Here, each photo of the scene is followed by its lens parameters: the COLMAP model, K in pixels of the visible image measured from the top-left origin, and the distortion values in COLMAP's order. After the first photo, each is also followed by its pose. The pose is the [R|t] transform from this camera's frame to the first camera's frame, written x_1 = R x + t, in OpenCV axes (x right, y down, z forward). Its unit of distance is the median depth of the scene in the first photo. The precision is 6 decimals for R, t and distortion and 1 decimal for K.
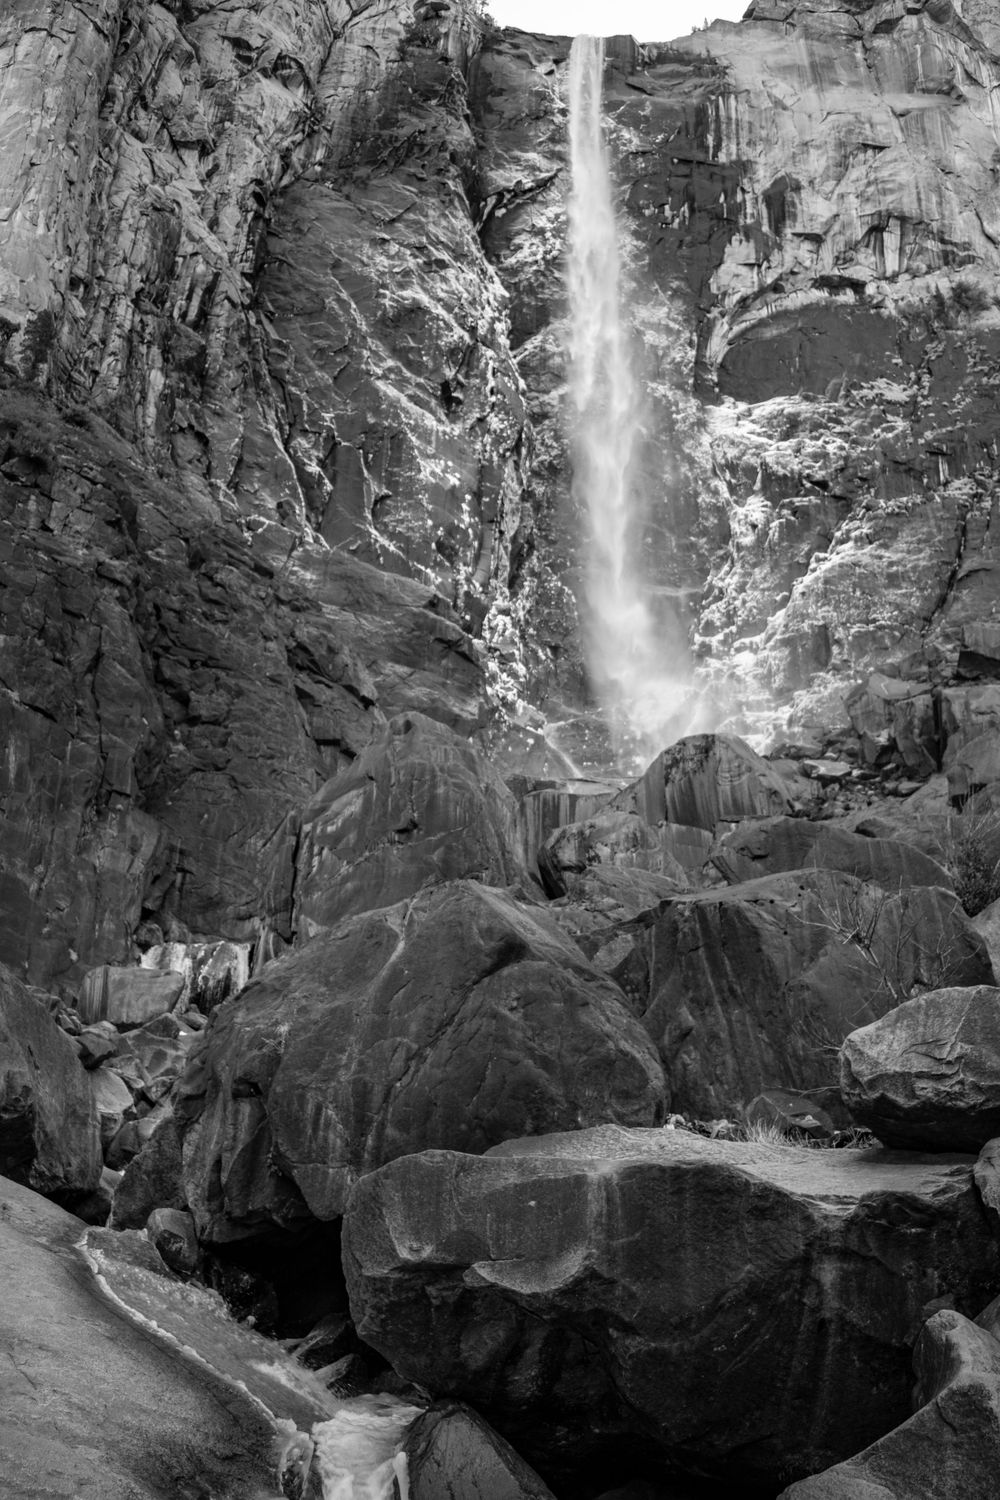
lens RADIAL K [[1236.4, 0, 504.9], [0, 1236.4, 754.0], [0, 0, 1]] dist [-0.093556, 0.020602]
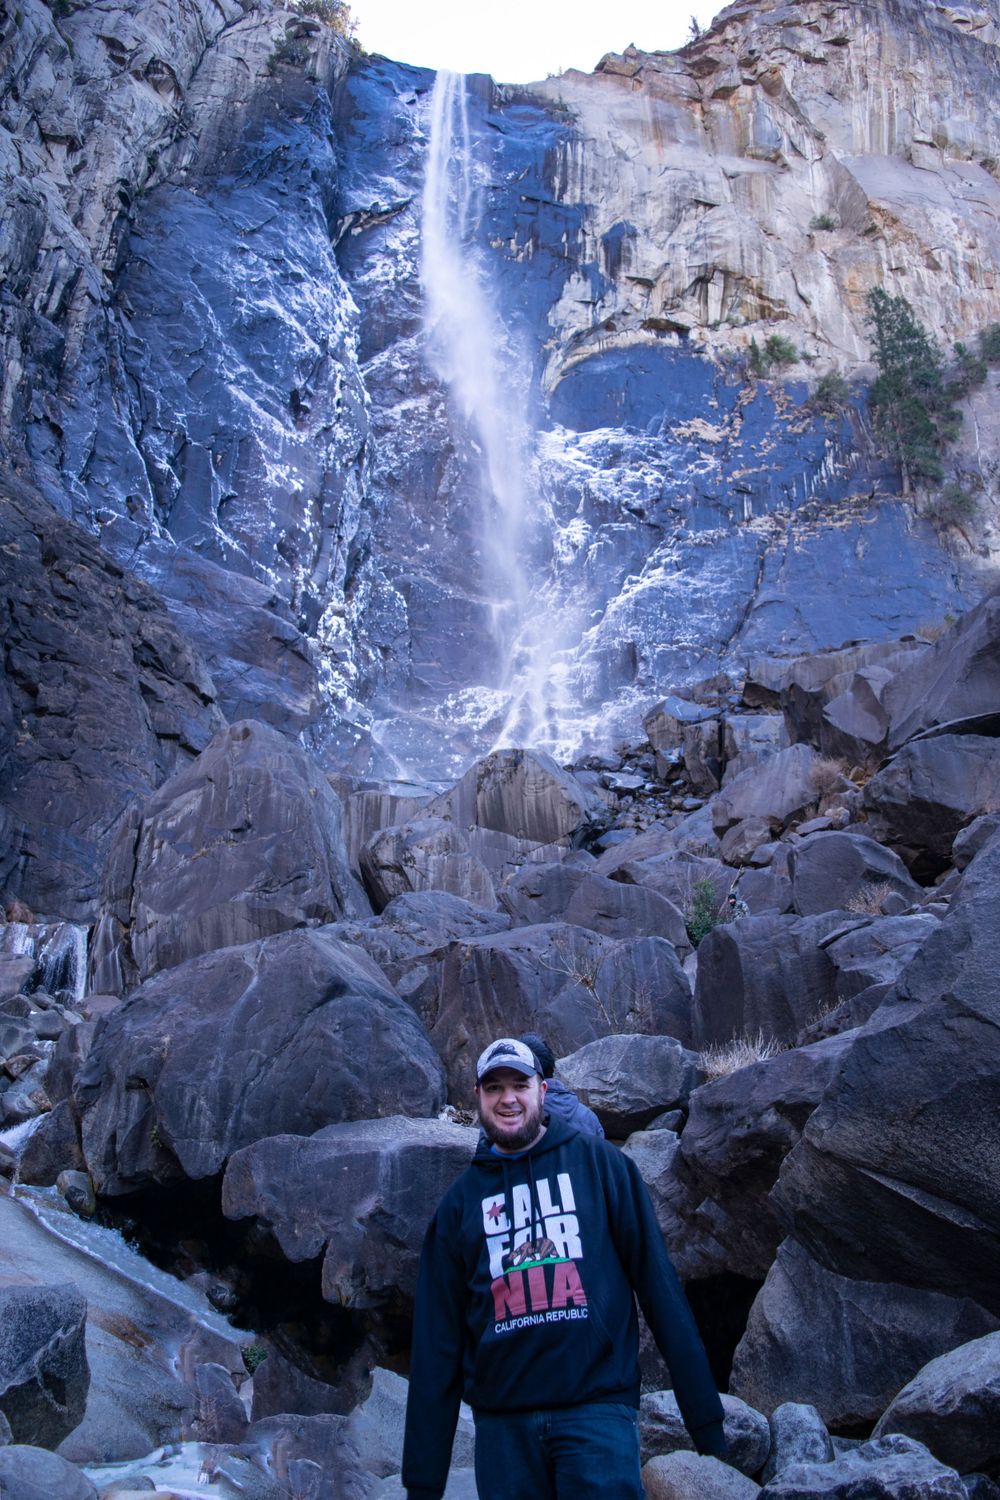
lens RADIAL K [[1179.9, 0, 500.0], [0, 1179.9, 750.0], [0, 0, 1]] dist [-0.095068, 0.021717]
pose [[0.988767, 0.048431, 0.141403, -0.000809], [-0.049643, 0.998754, 0.005052, -0.008162], [-0.140982, -0.012015, 0.989939, -0.021976]]
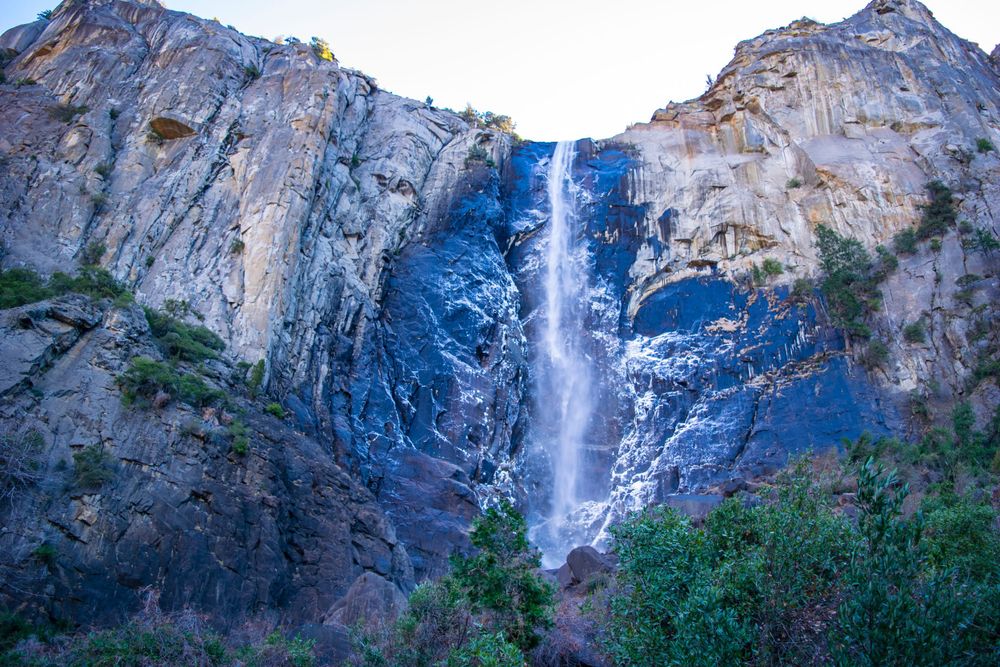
lens RADIAL K [[769.4, 0, 500.0], [0, 769.4, 333.5], [0, 0, 1]] dist [-0.093089, 0.001560]
pose [[0.988973, -0.065562, -0.132796, 0.144683], [0.036122, 0.976377, -0.213034, -0.057861], [0.143626, 0.205888, 0.967978, -0.184390]]
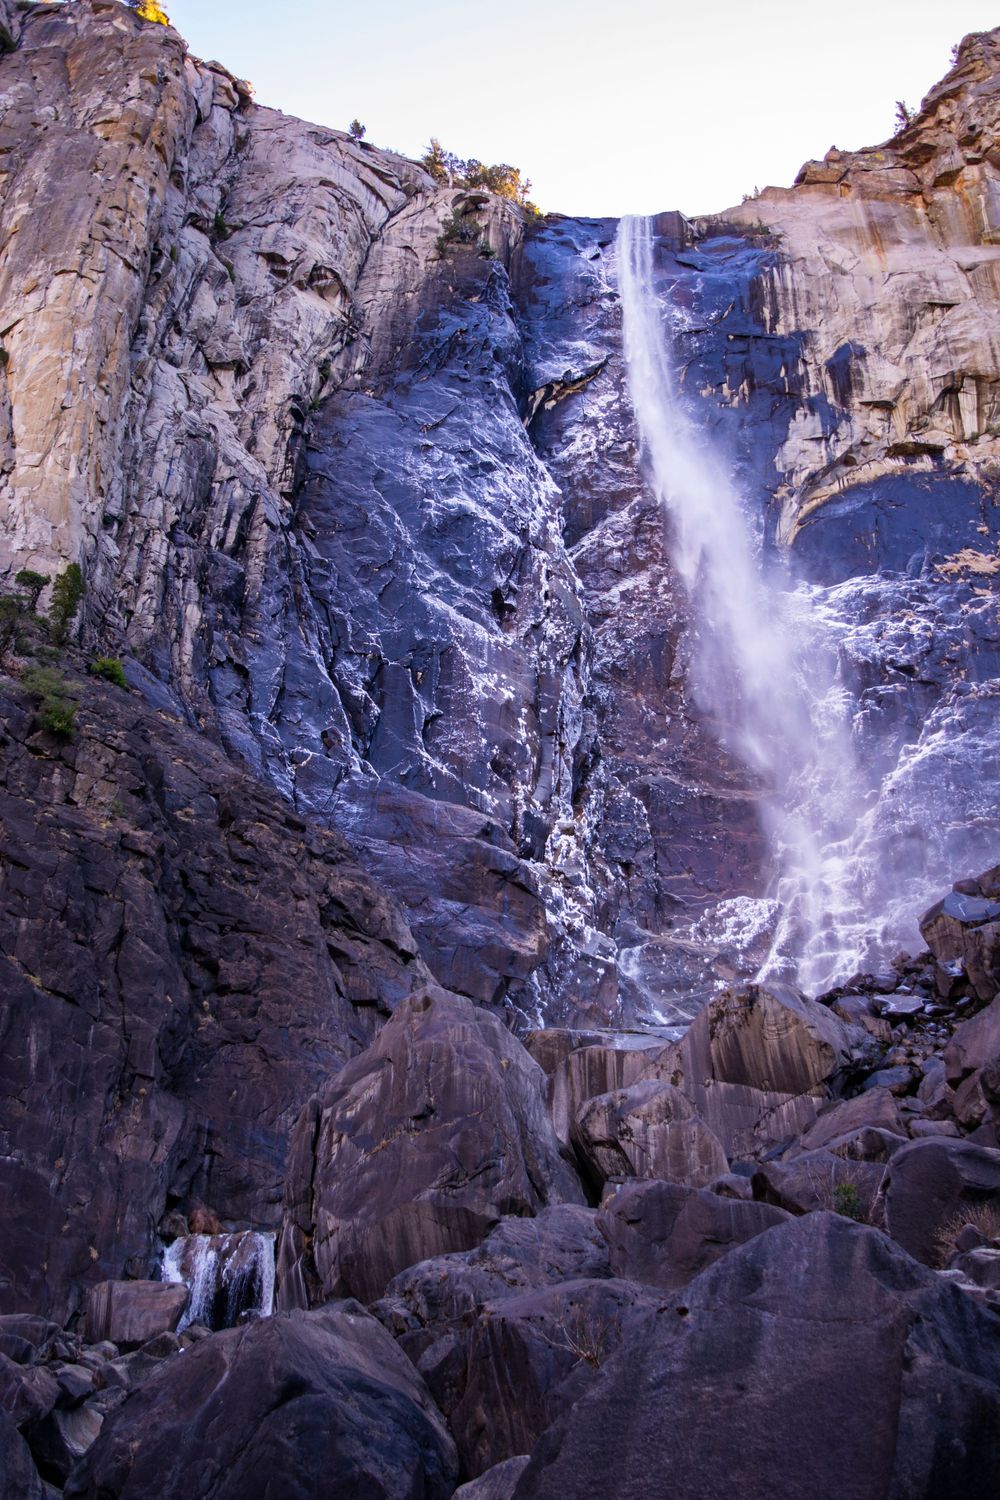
lens RADIAL K [[1371.1, 0, 506.4], [0, 1371.1, 763.2], [0, 0, 1]] dist [-0.086394, 0.023425]
pose [[0.996118, -0.055650, -0.068209, 0.023433], [0.045531, 0.988843, -0.141834, -0.018227], [0.075341, 0.138177, 0.987538, -0.031169]]
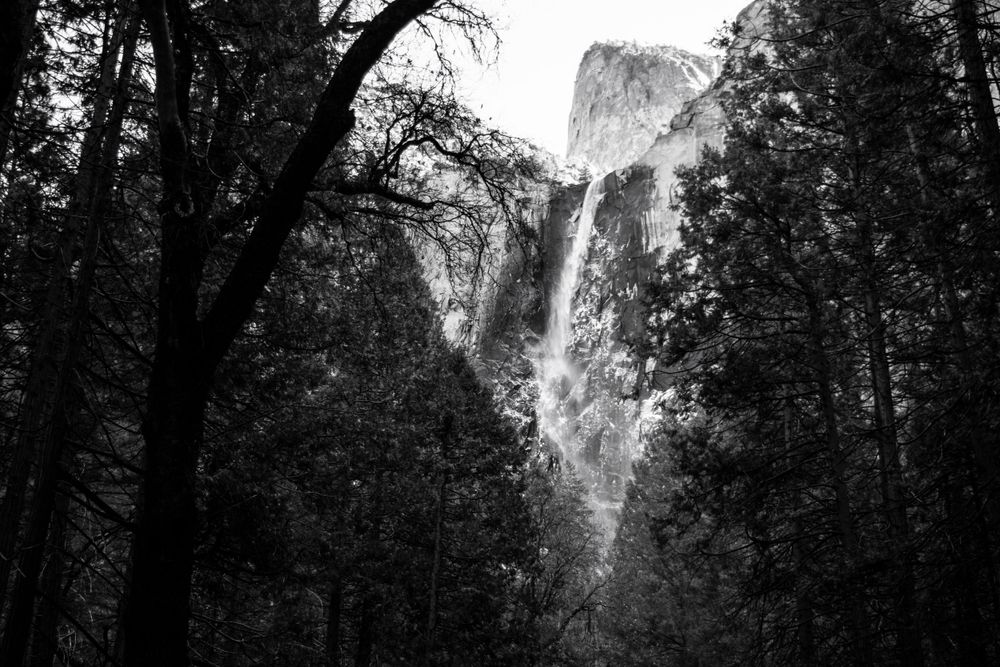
lens RADIAL K [[1272.7, 0, 497.8], [0, 1272.7, 311.8], [0, 0, 1]] dist [-0.086937, -0.011878]
pose [[0.809928, -0.266192, -0.522645, 1.362699], [0.275058, 0.959401, -0.062390, -0.409684], [0.518034, -0.093226, 0.850264, -1.268506]]
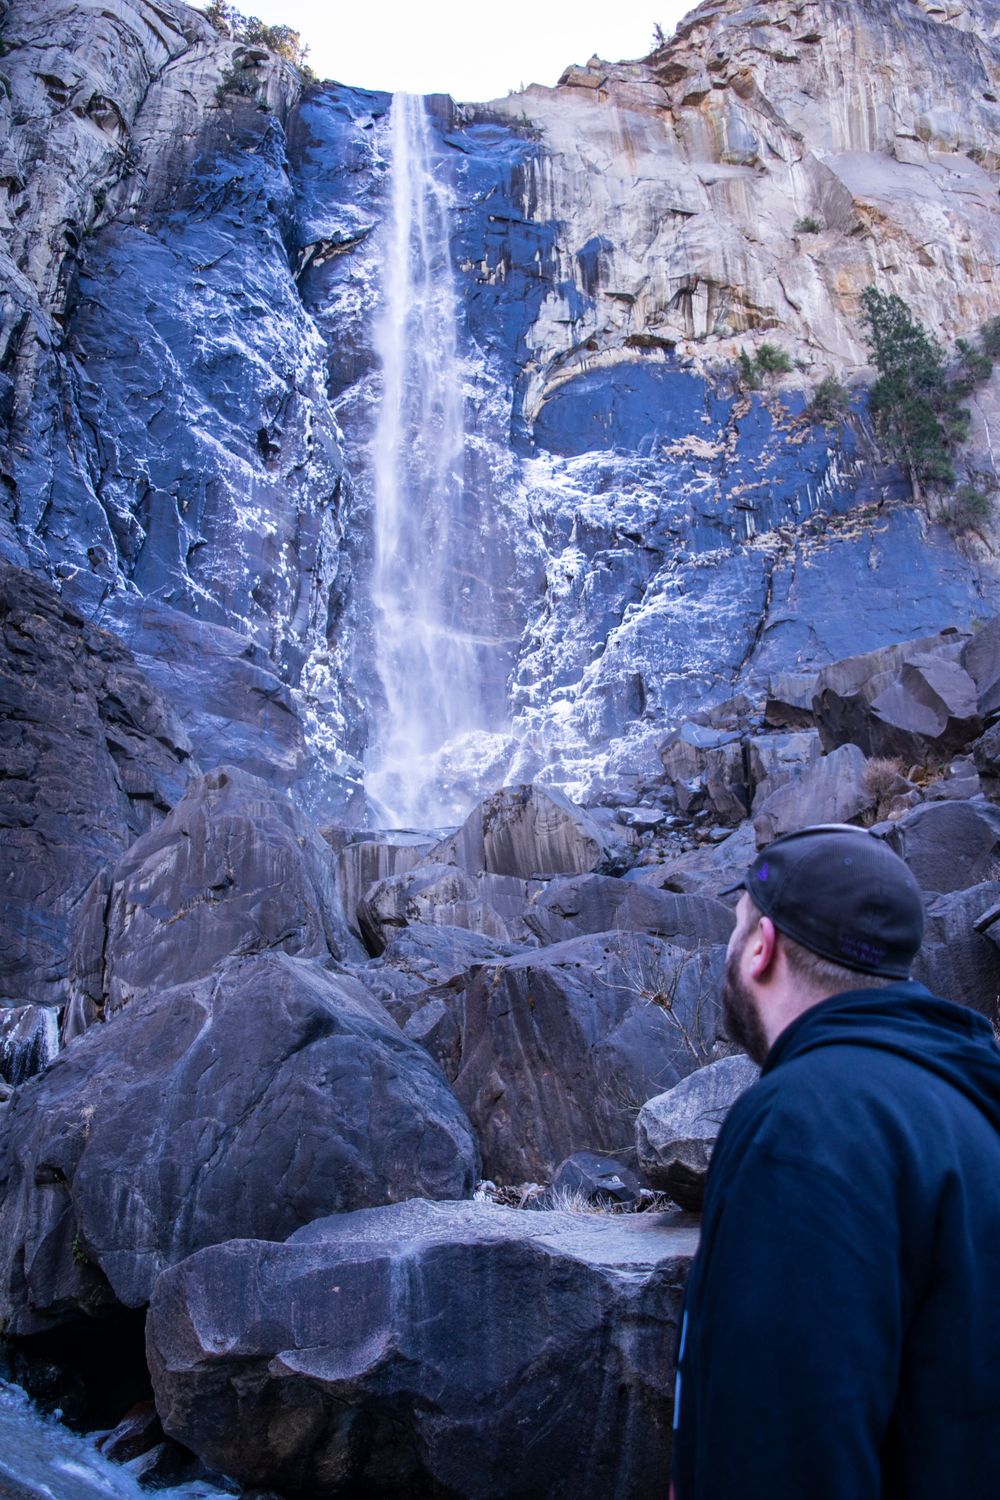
lens RADIAL K [[1239.0, 0, 502.9], [0, 1239.0, 757.3], [0, 0, 1]] dist [-0.093364, 0.020192]
pose [[0.989761, -0.007206, 0.142554, 0.000734], [0.012259, 0.999326, -0.034603, -0.001407], [-0.142208, 0.035996, 0.989182, -0.001237]]
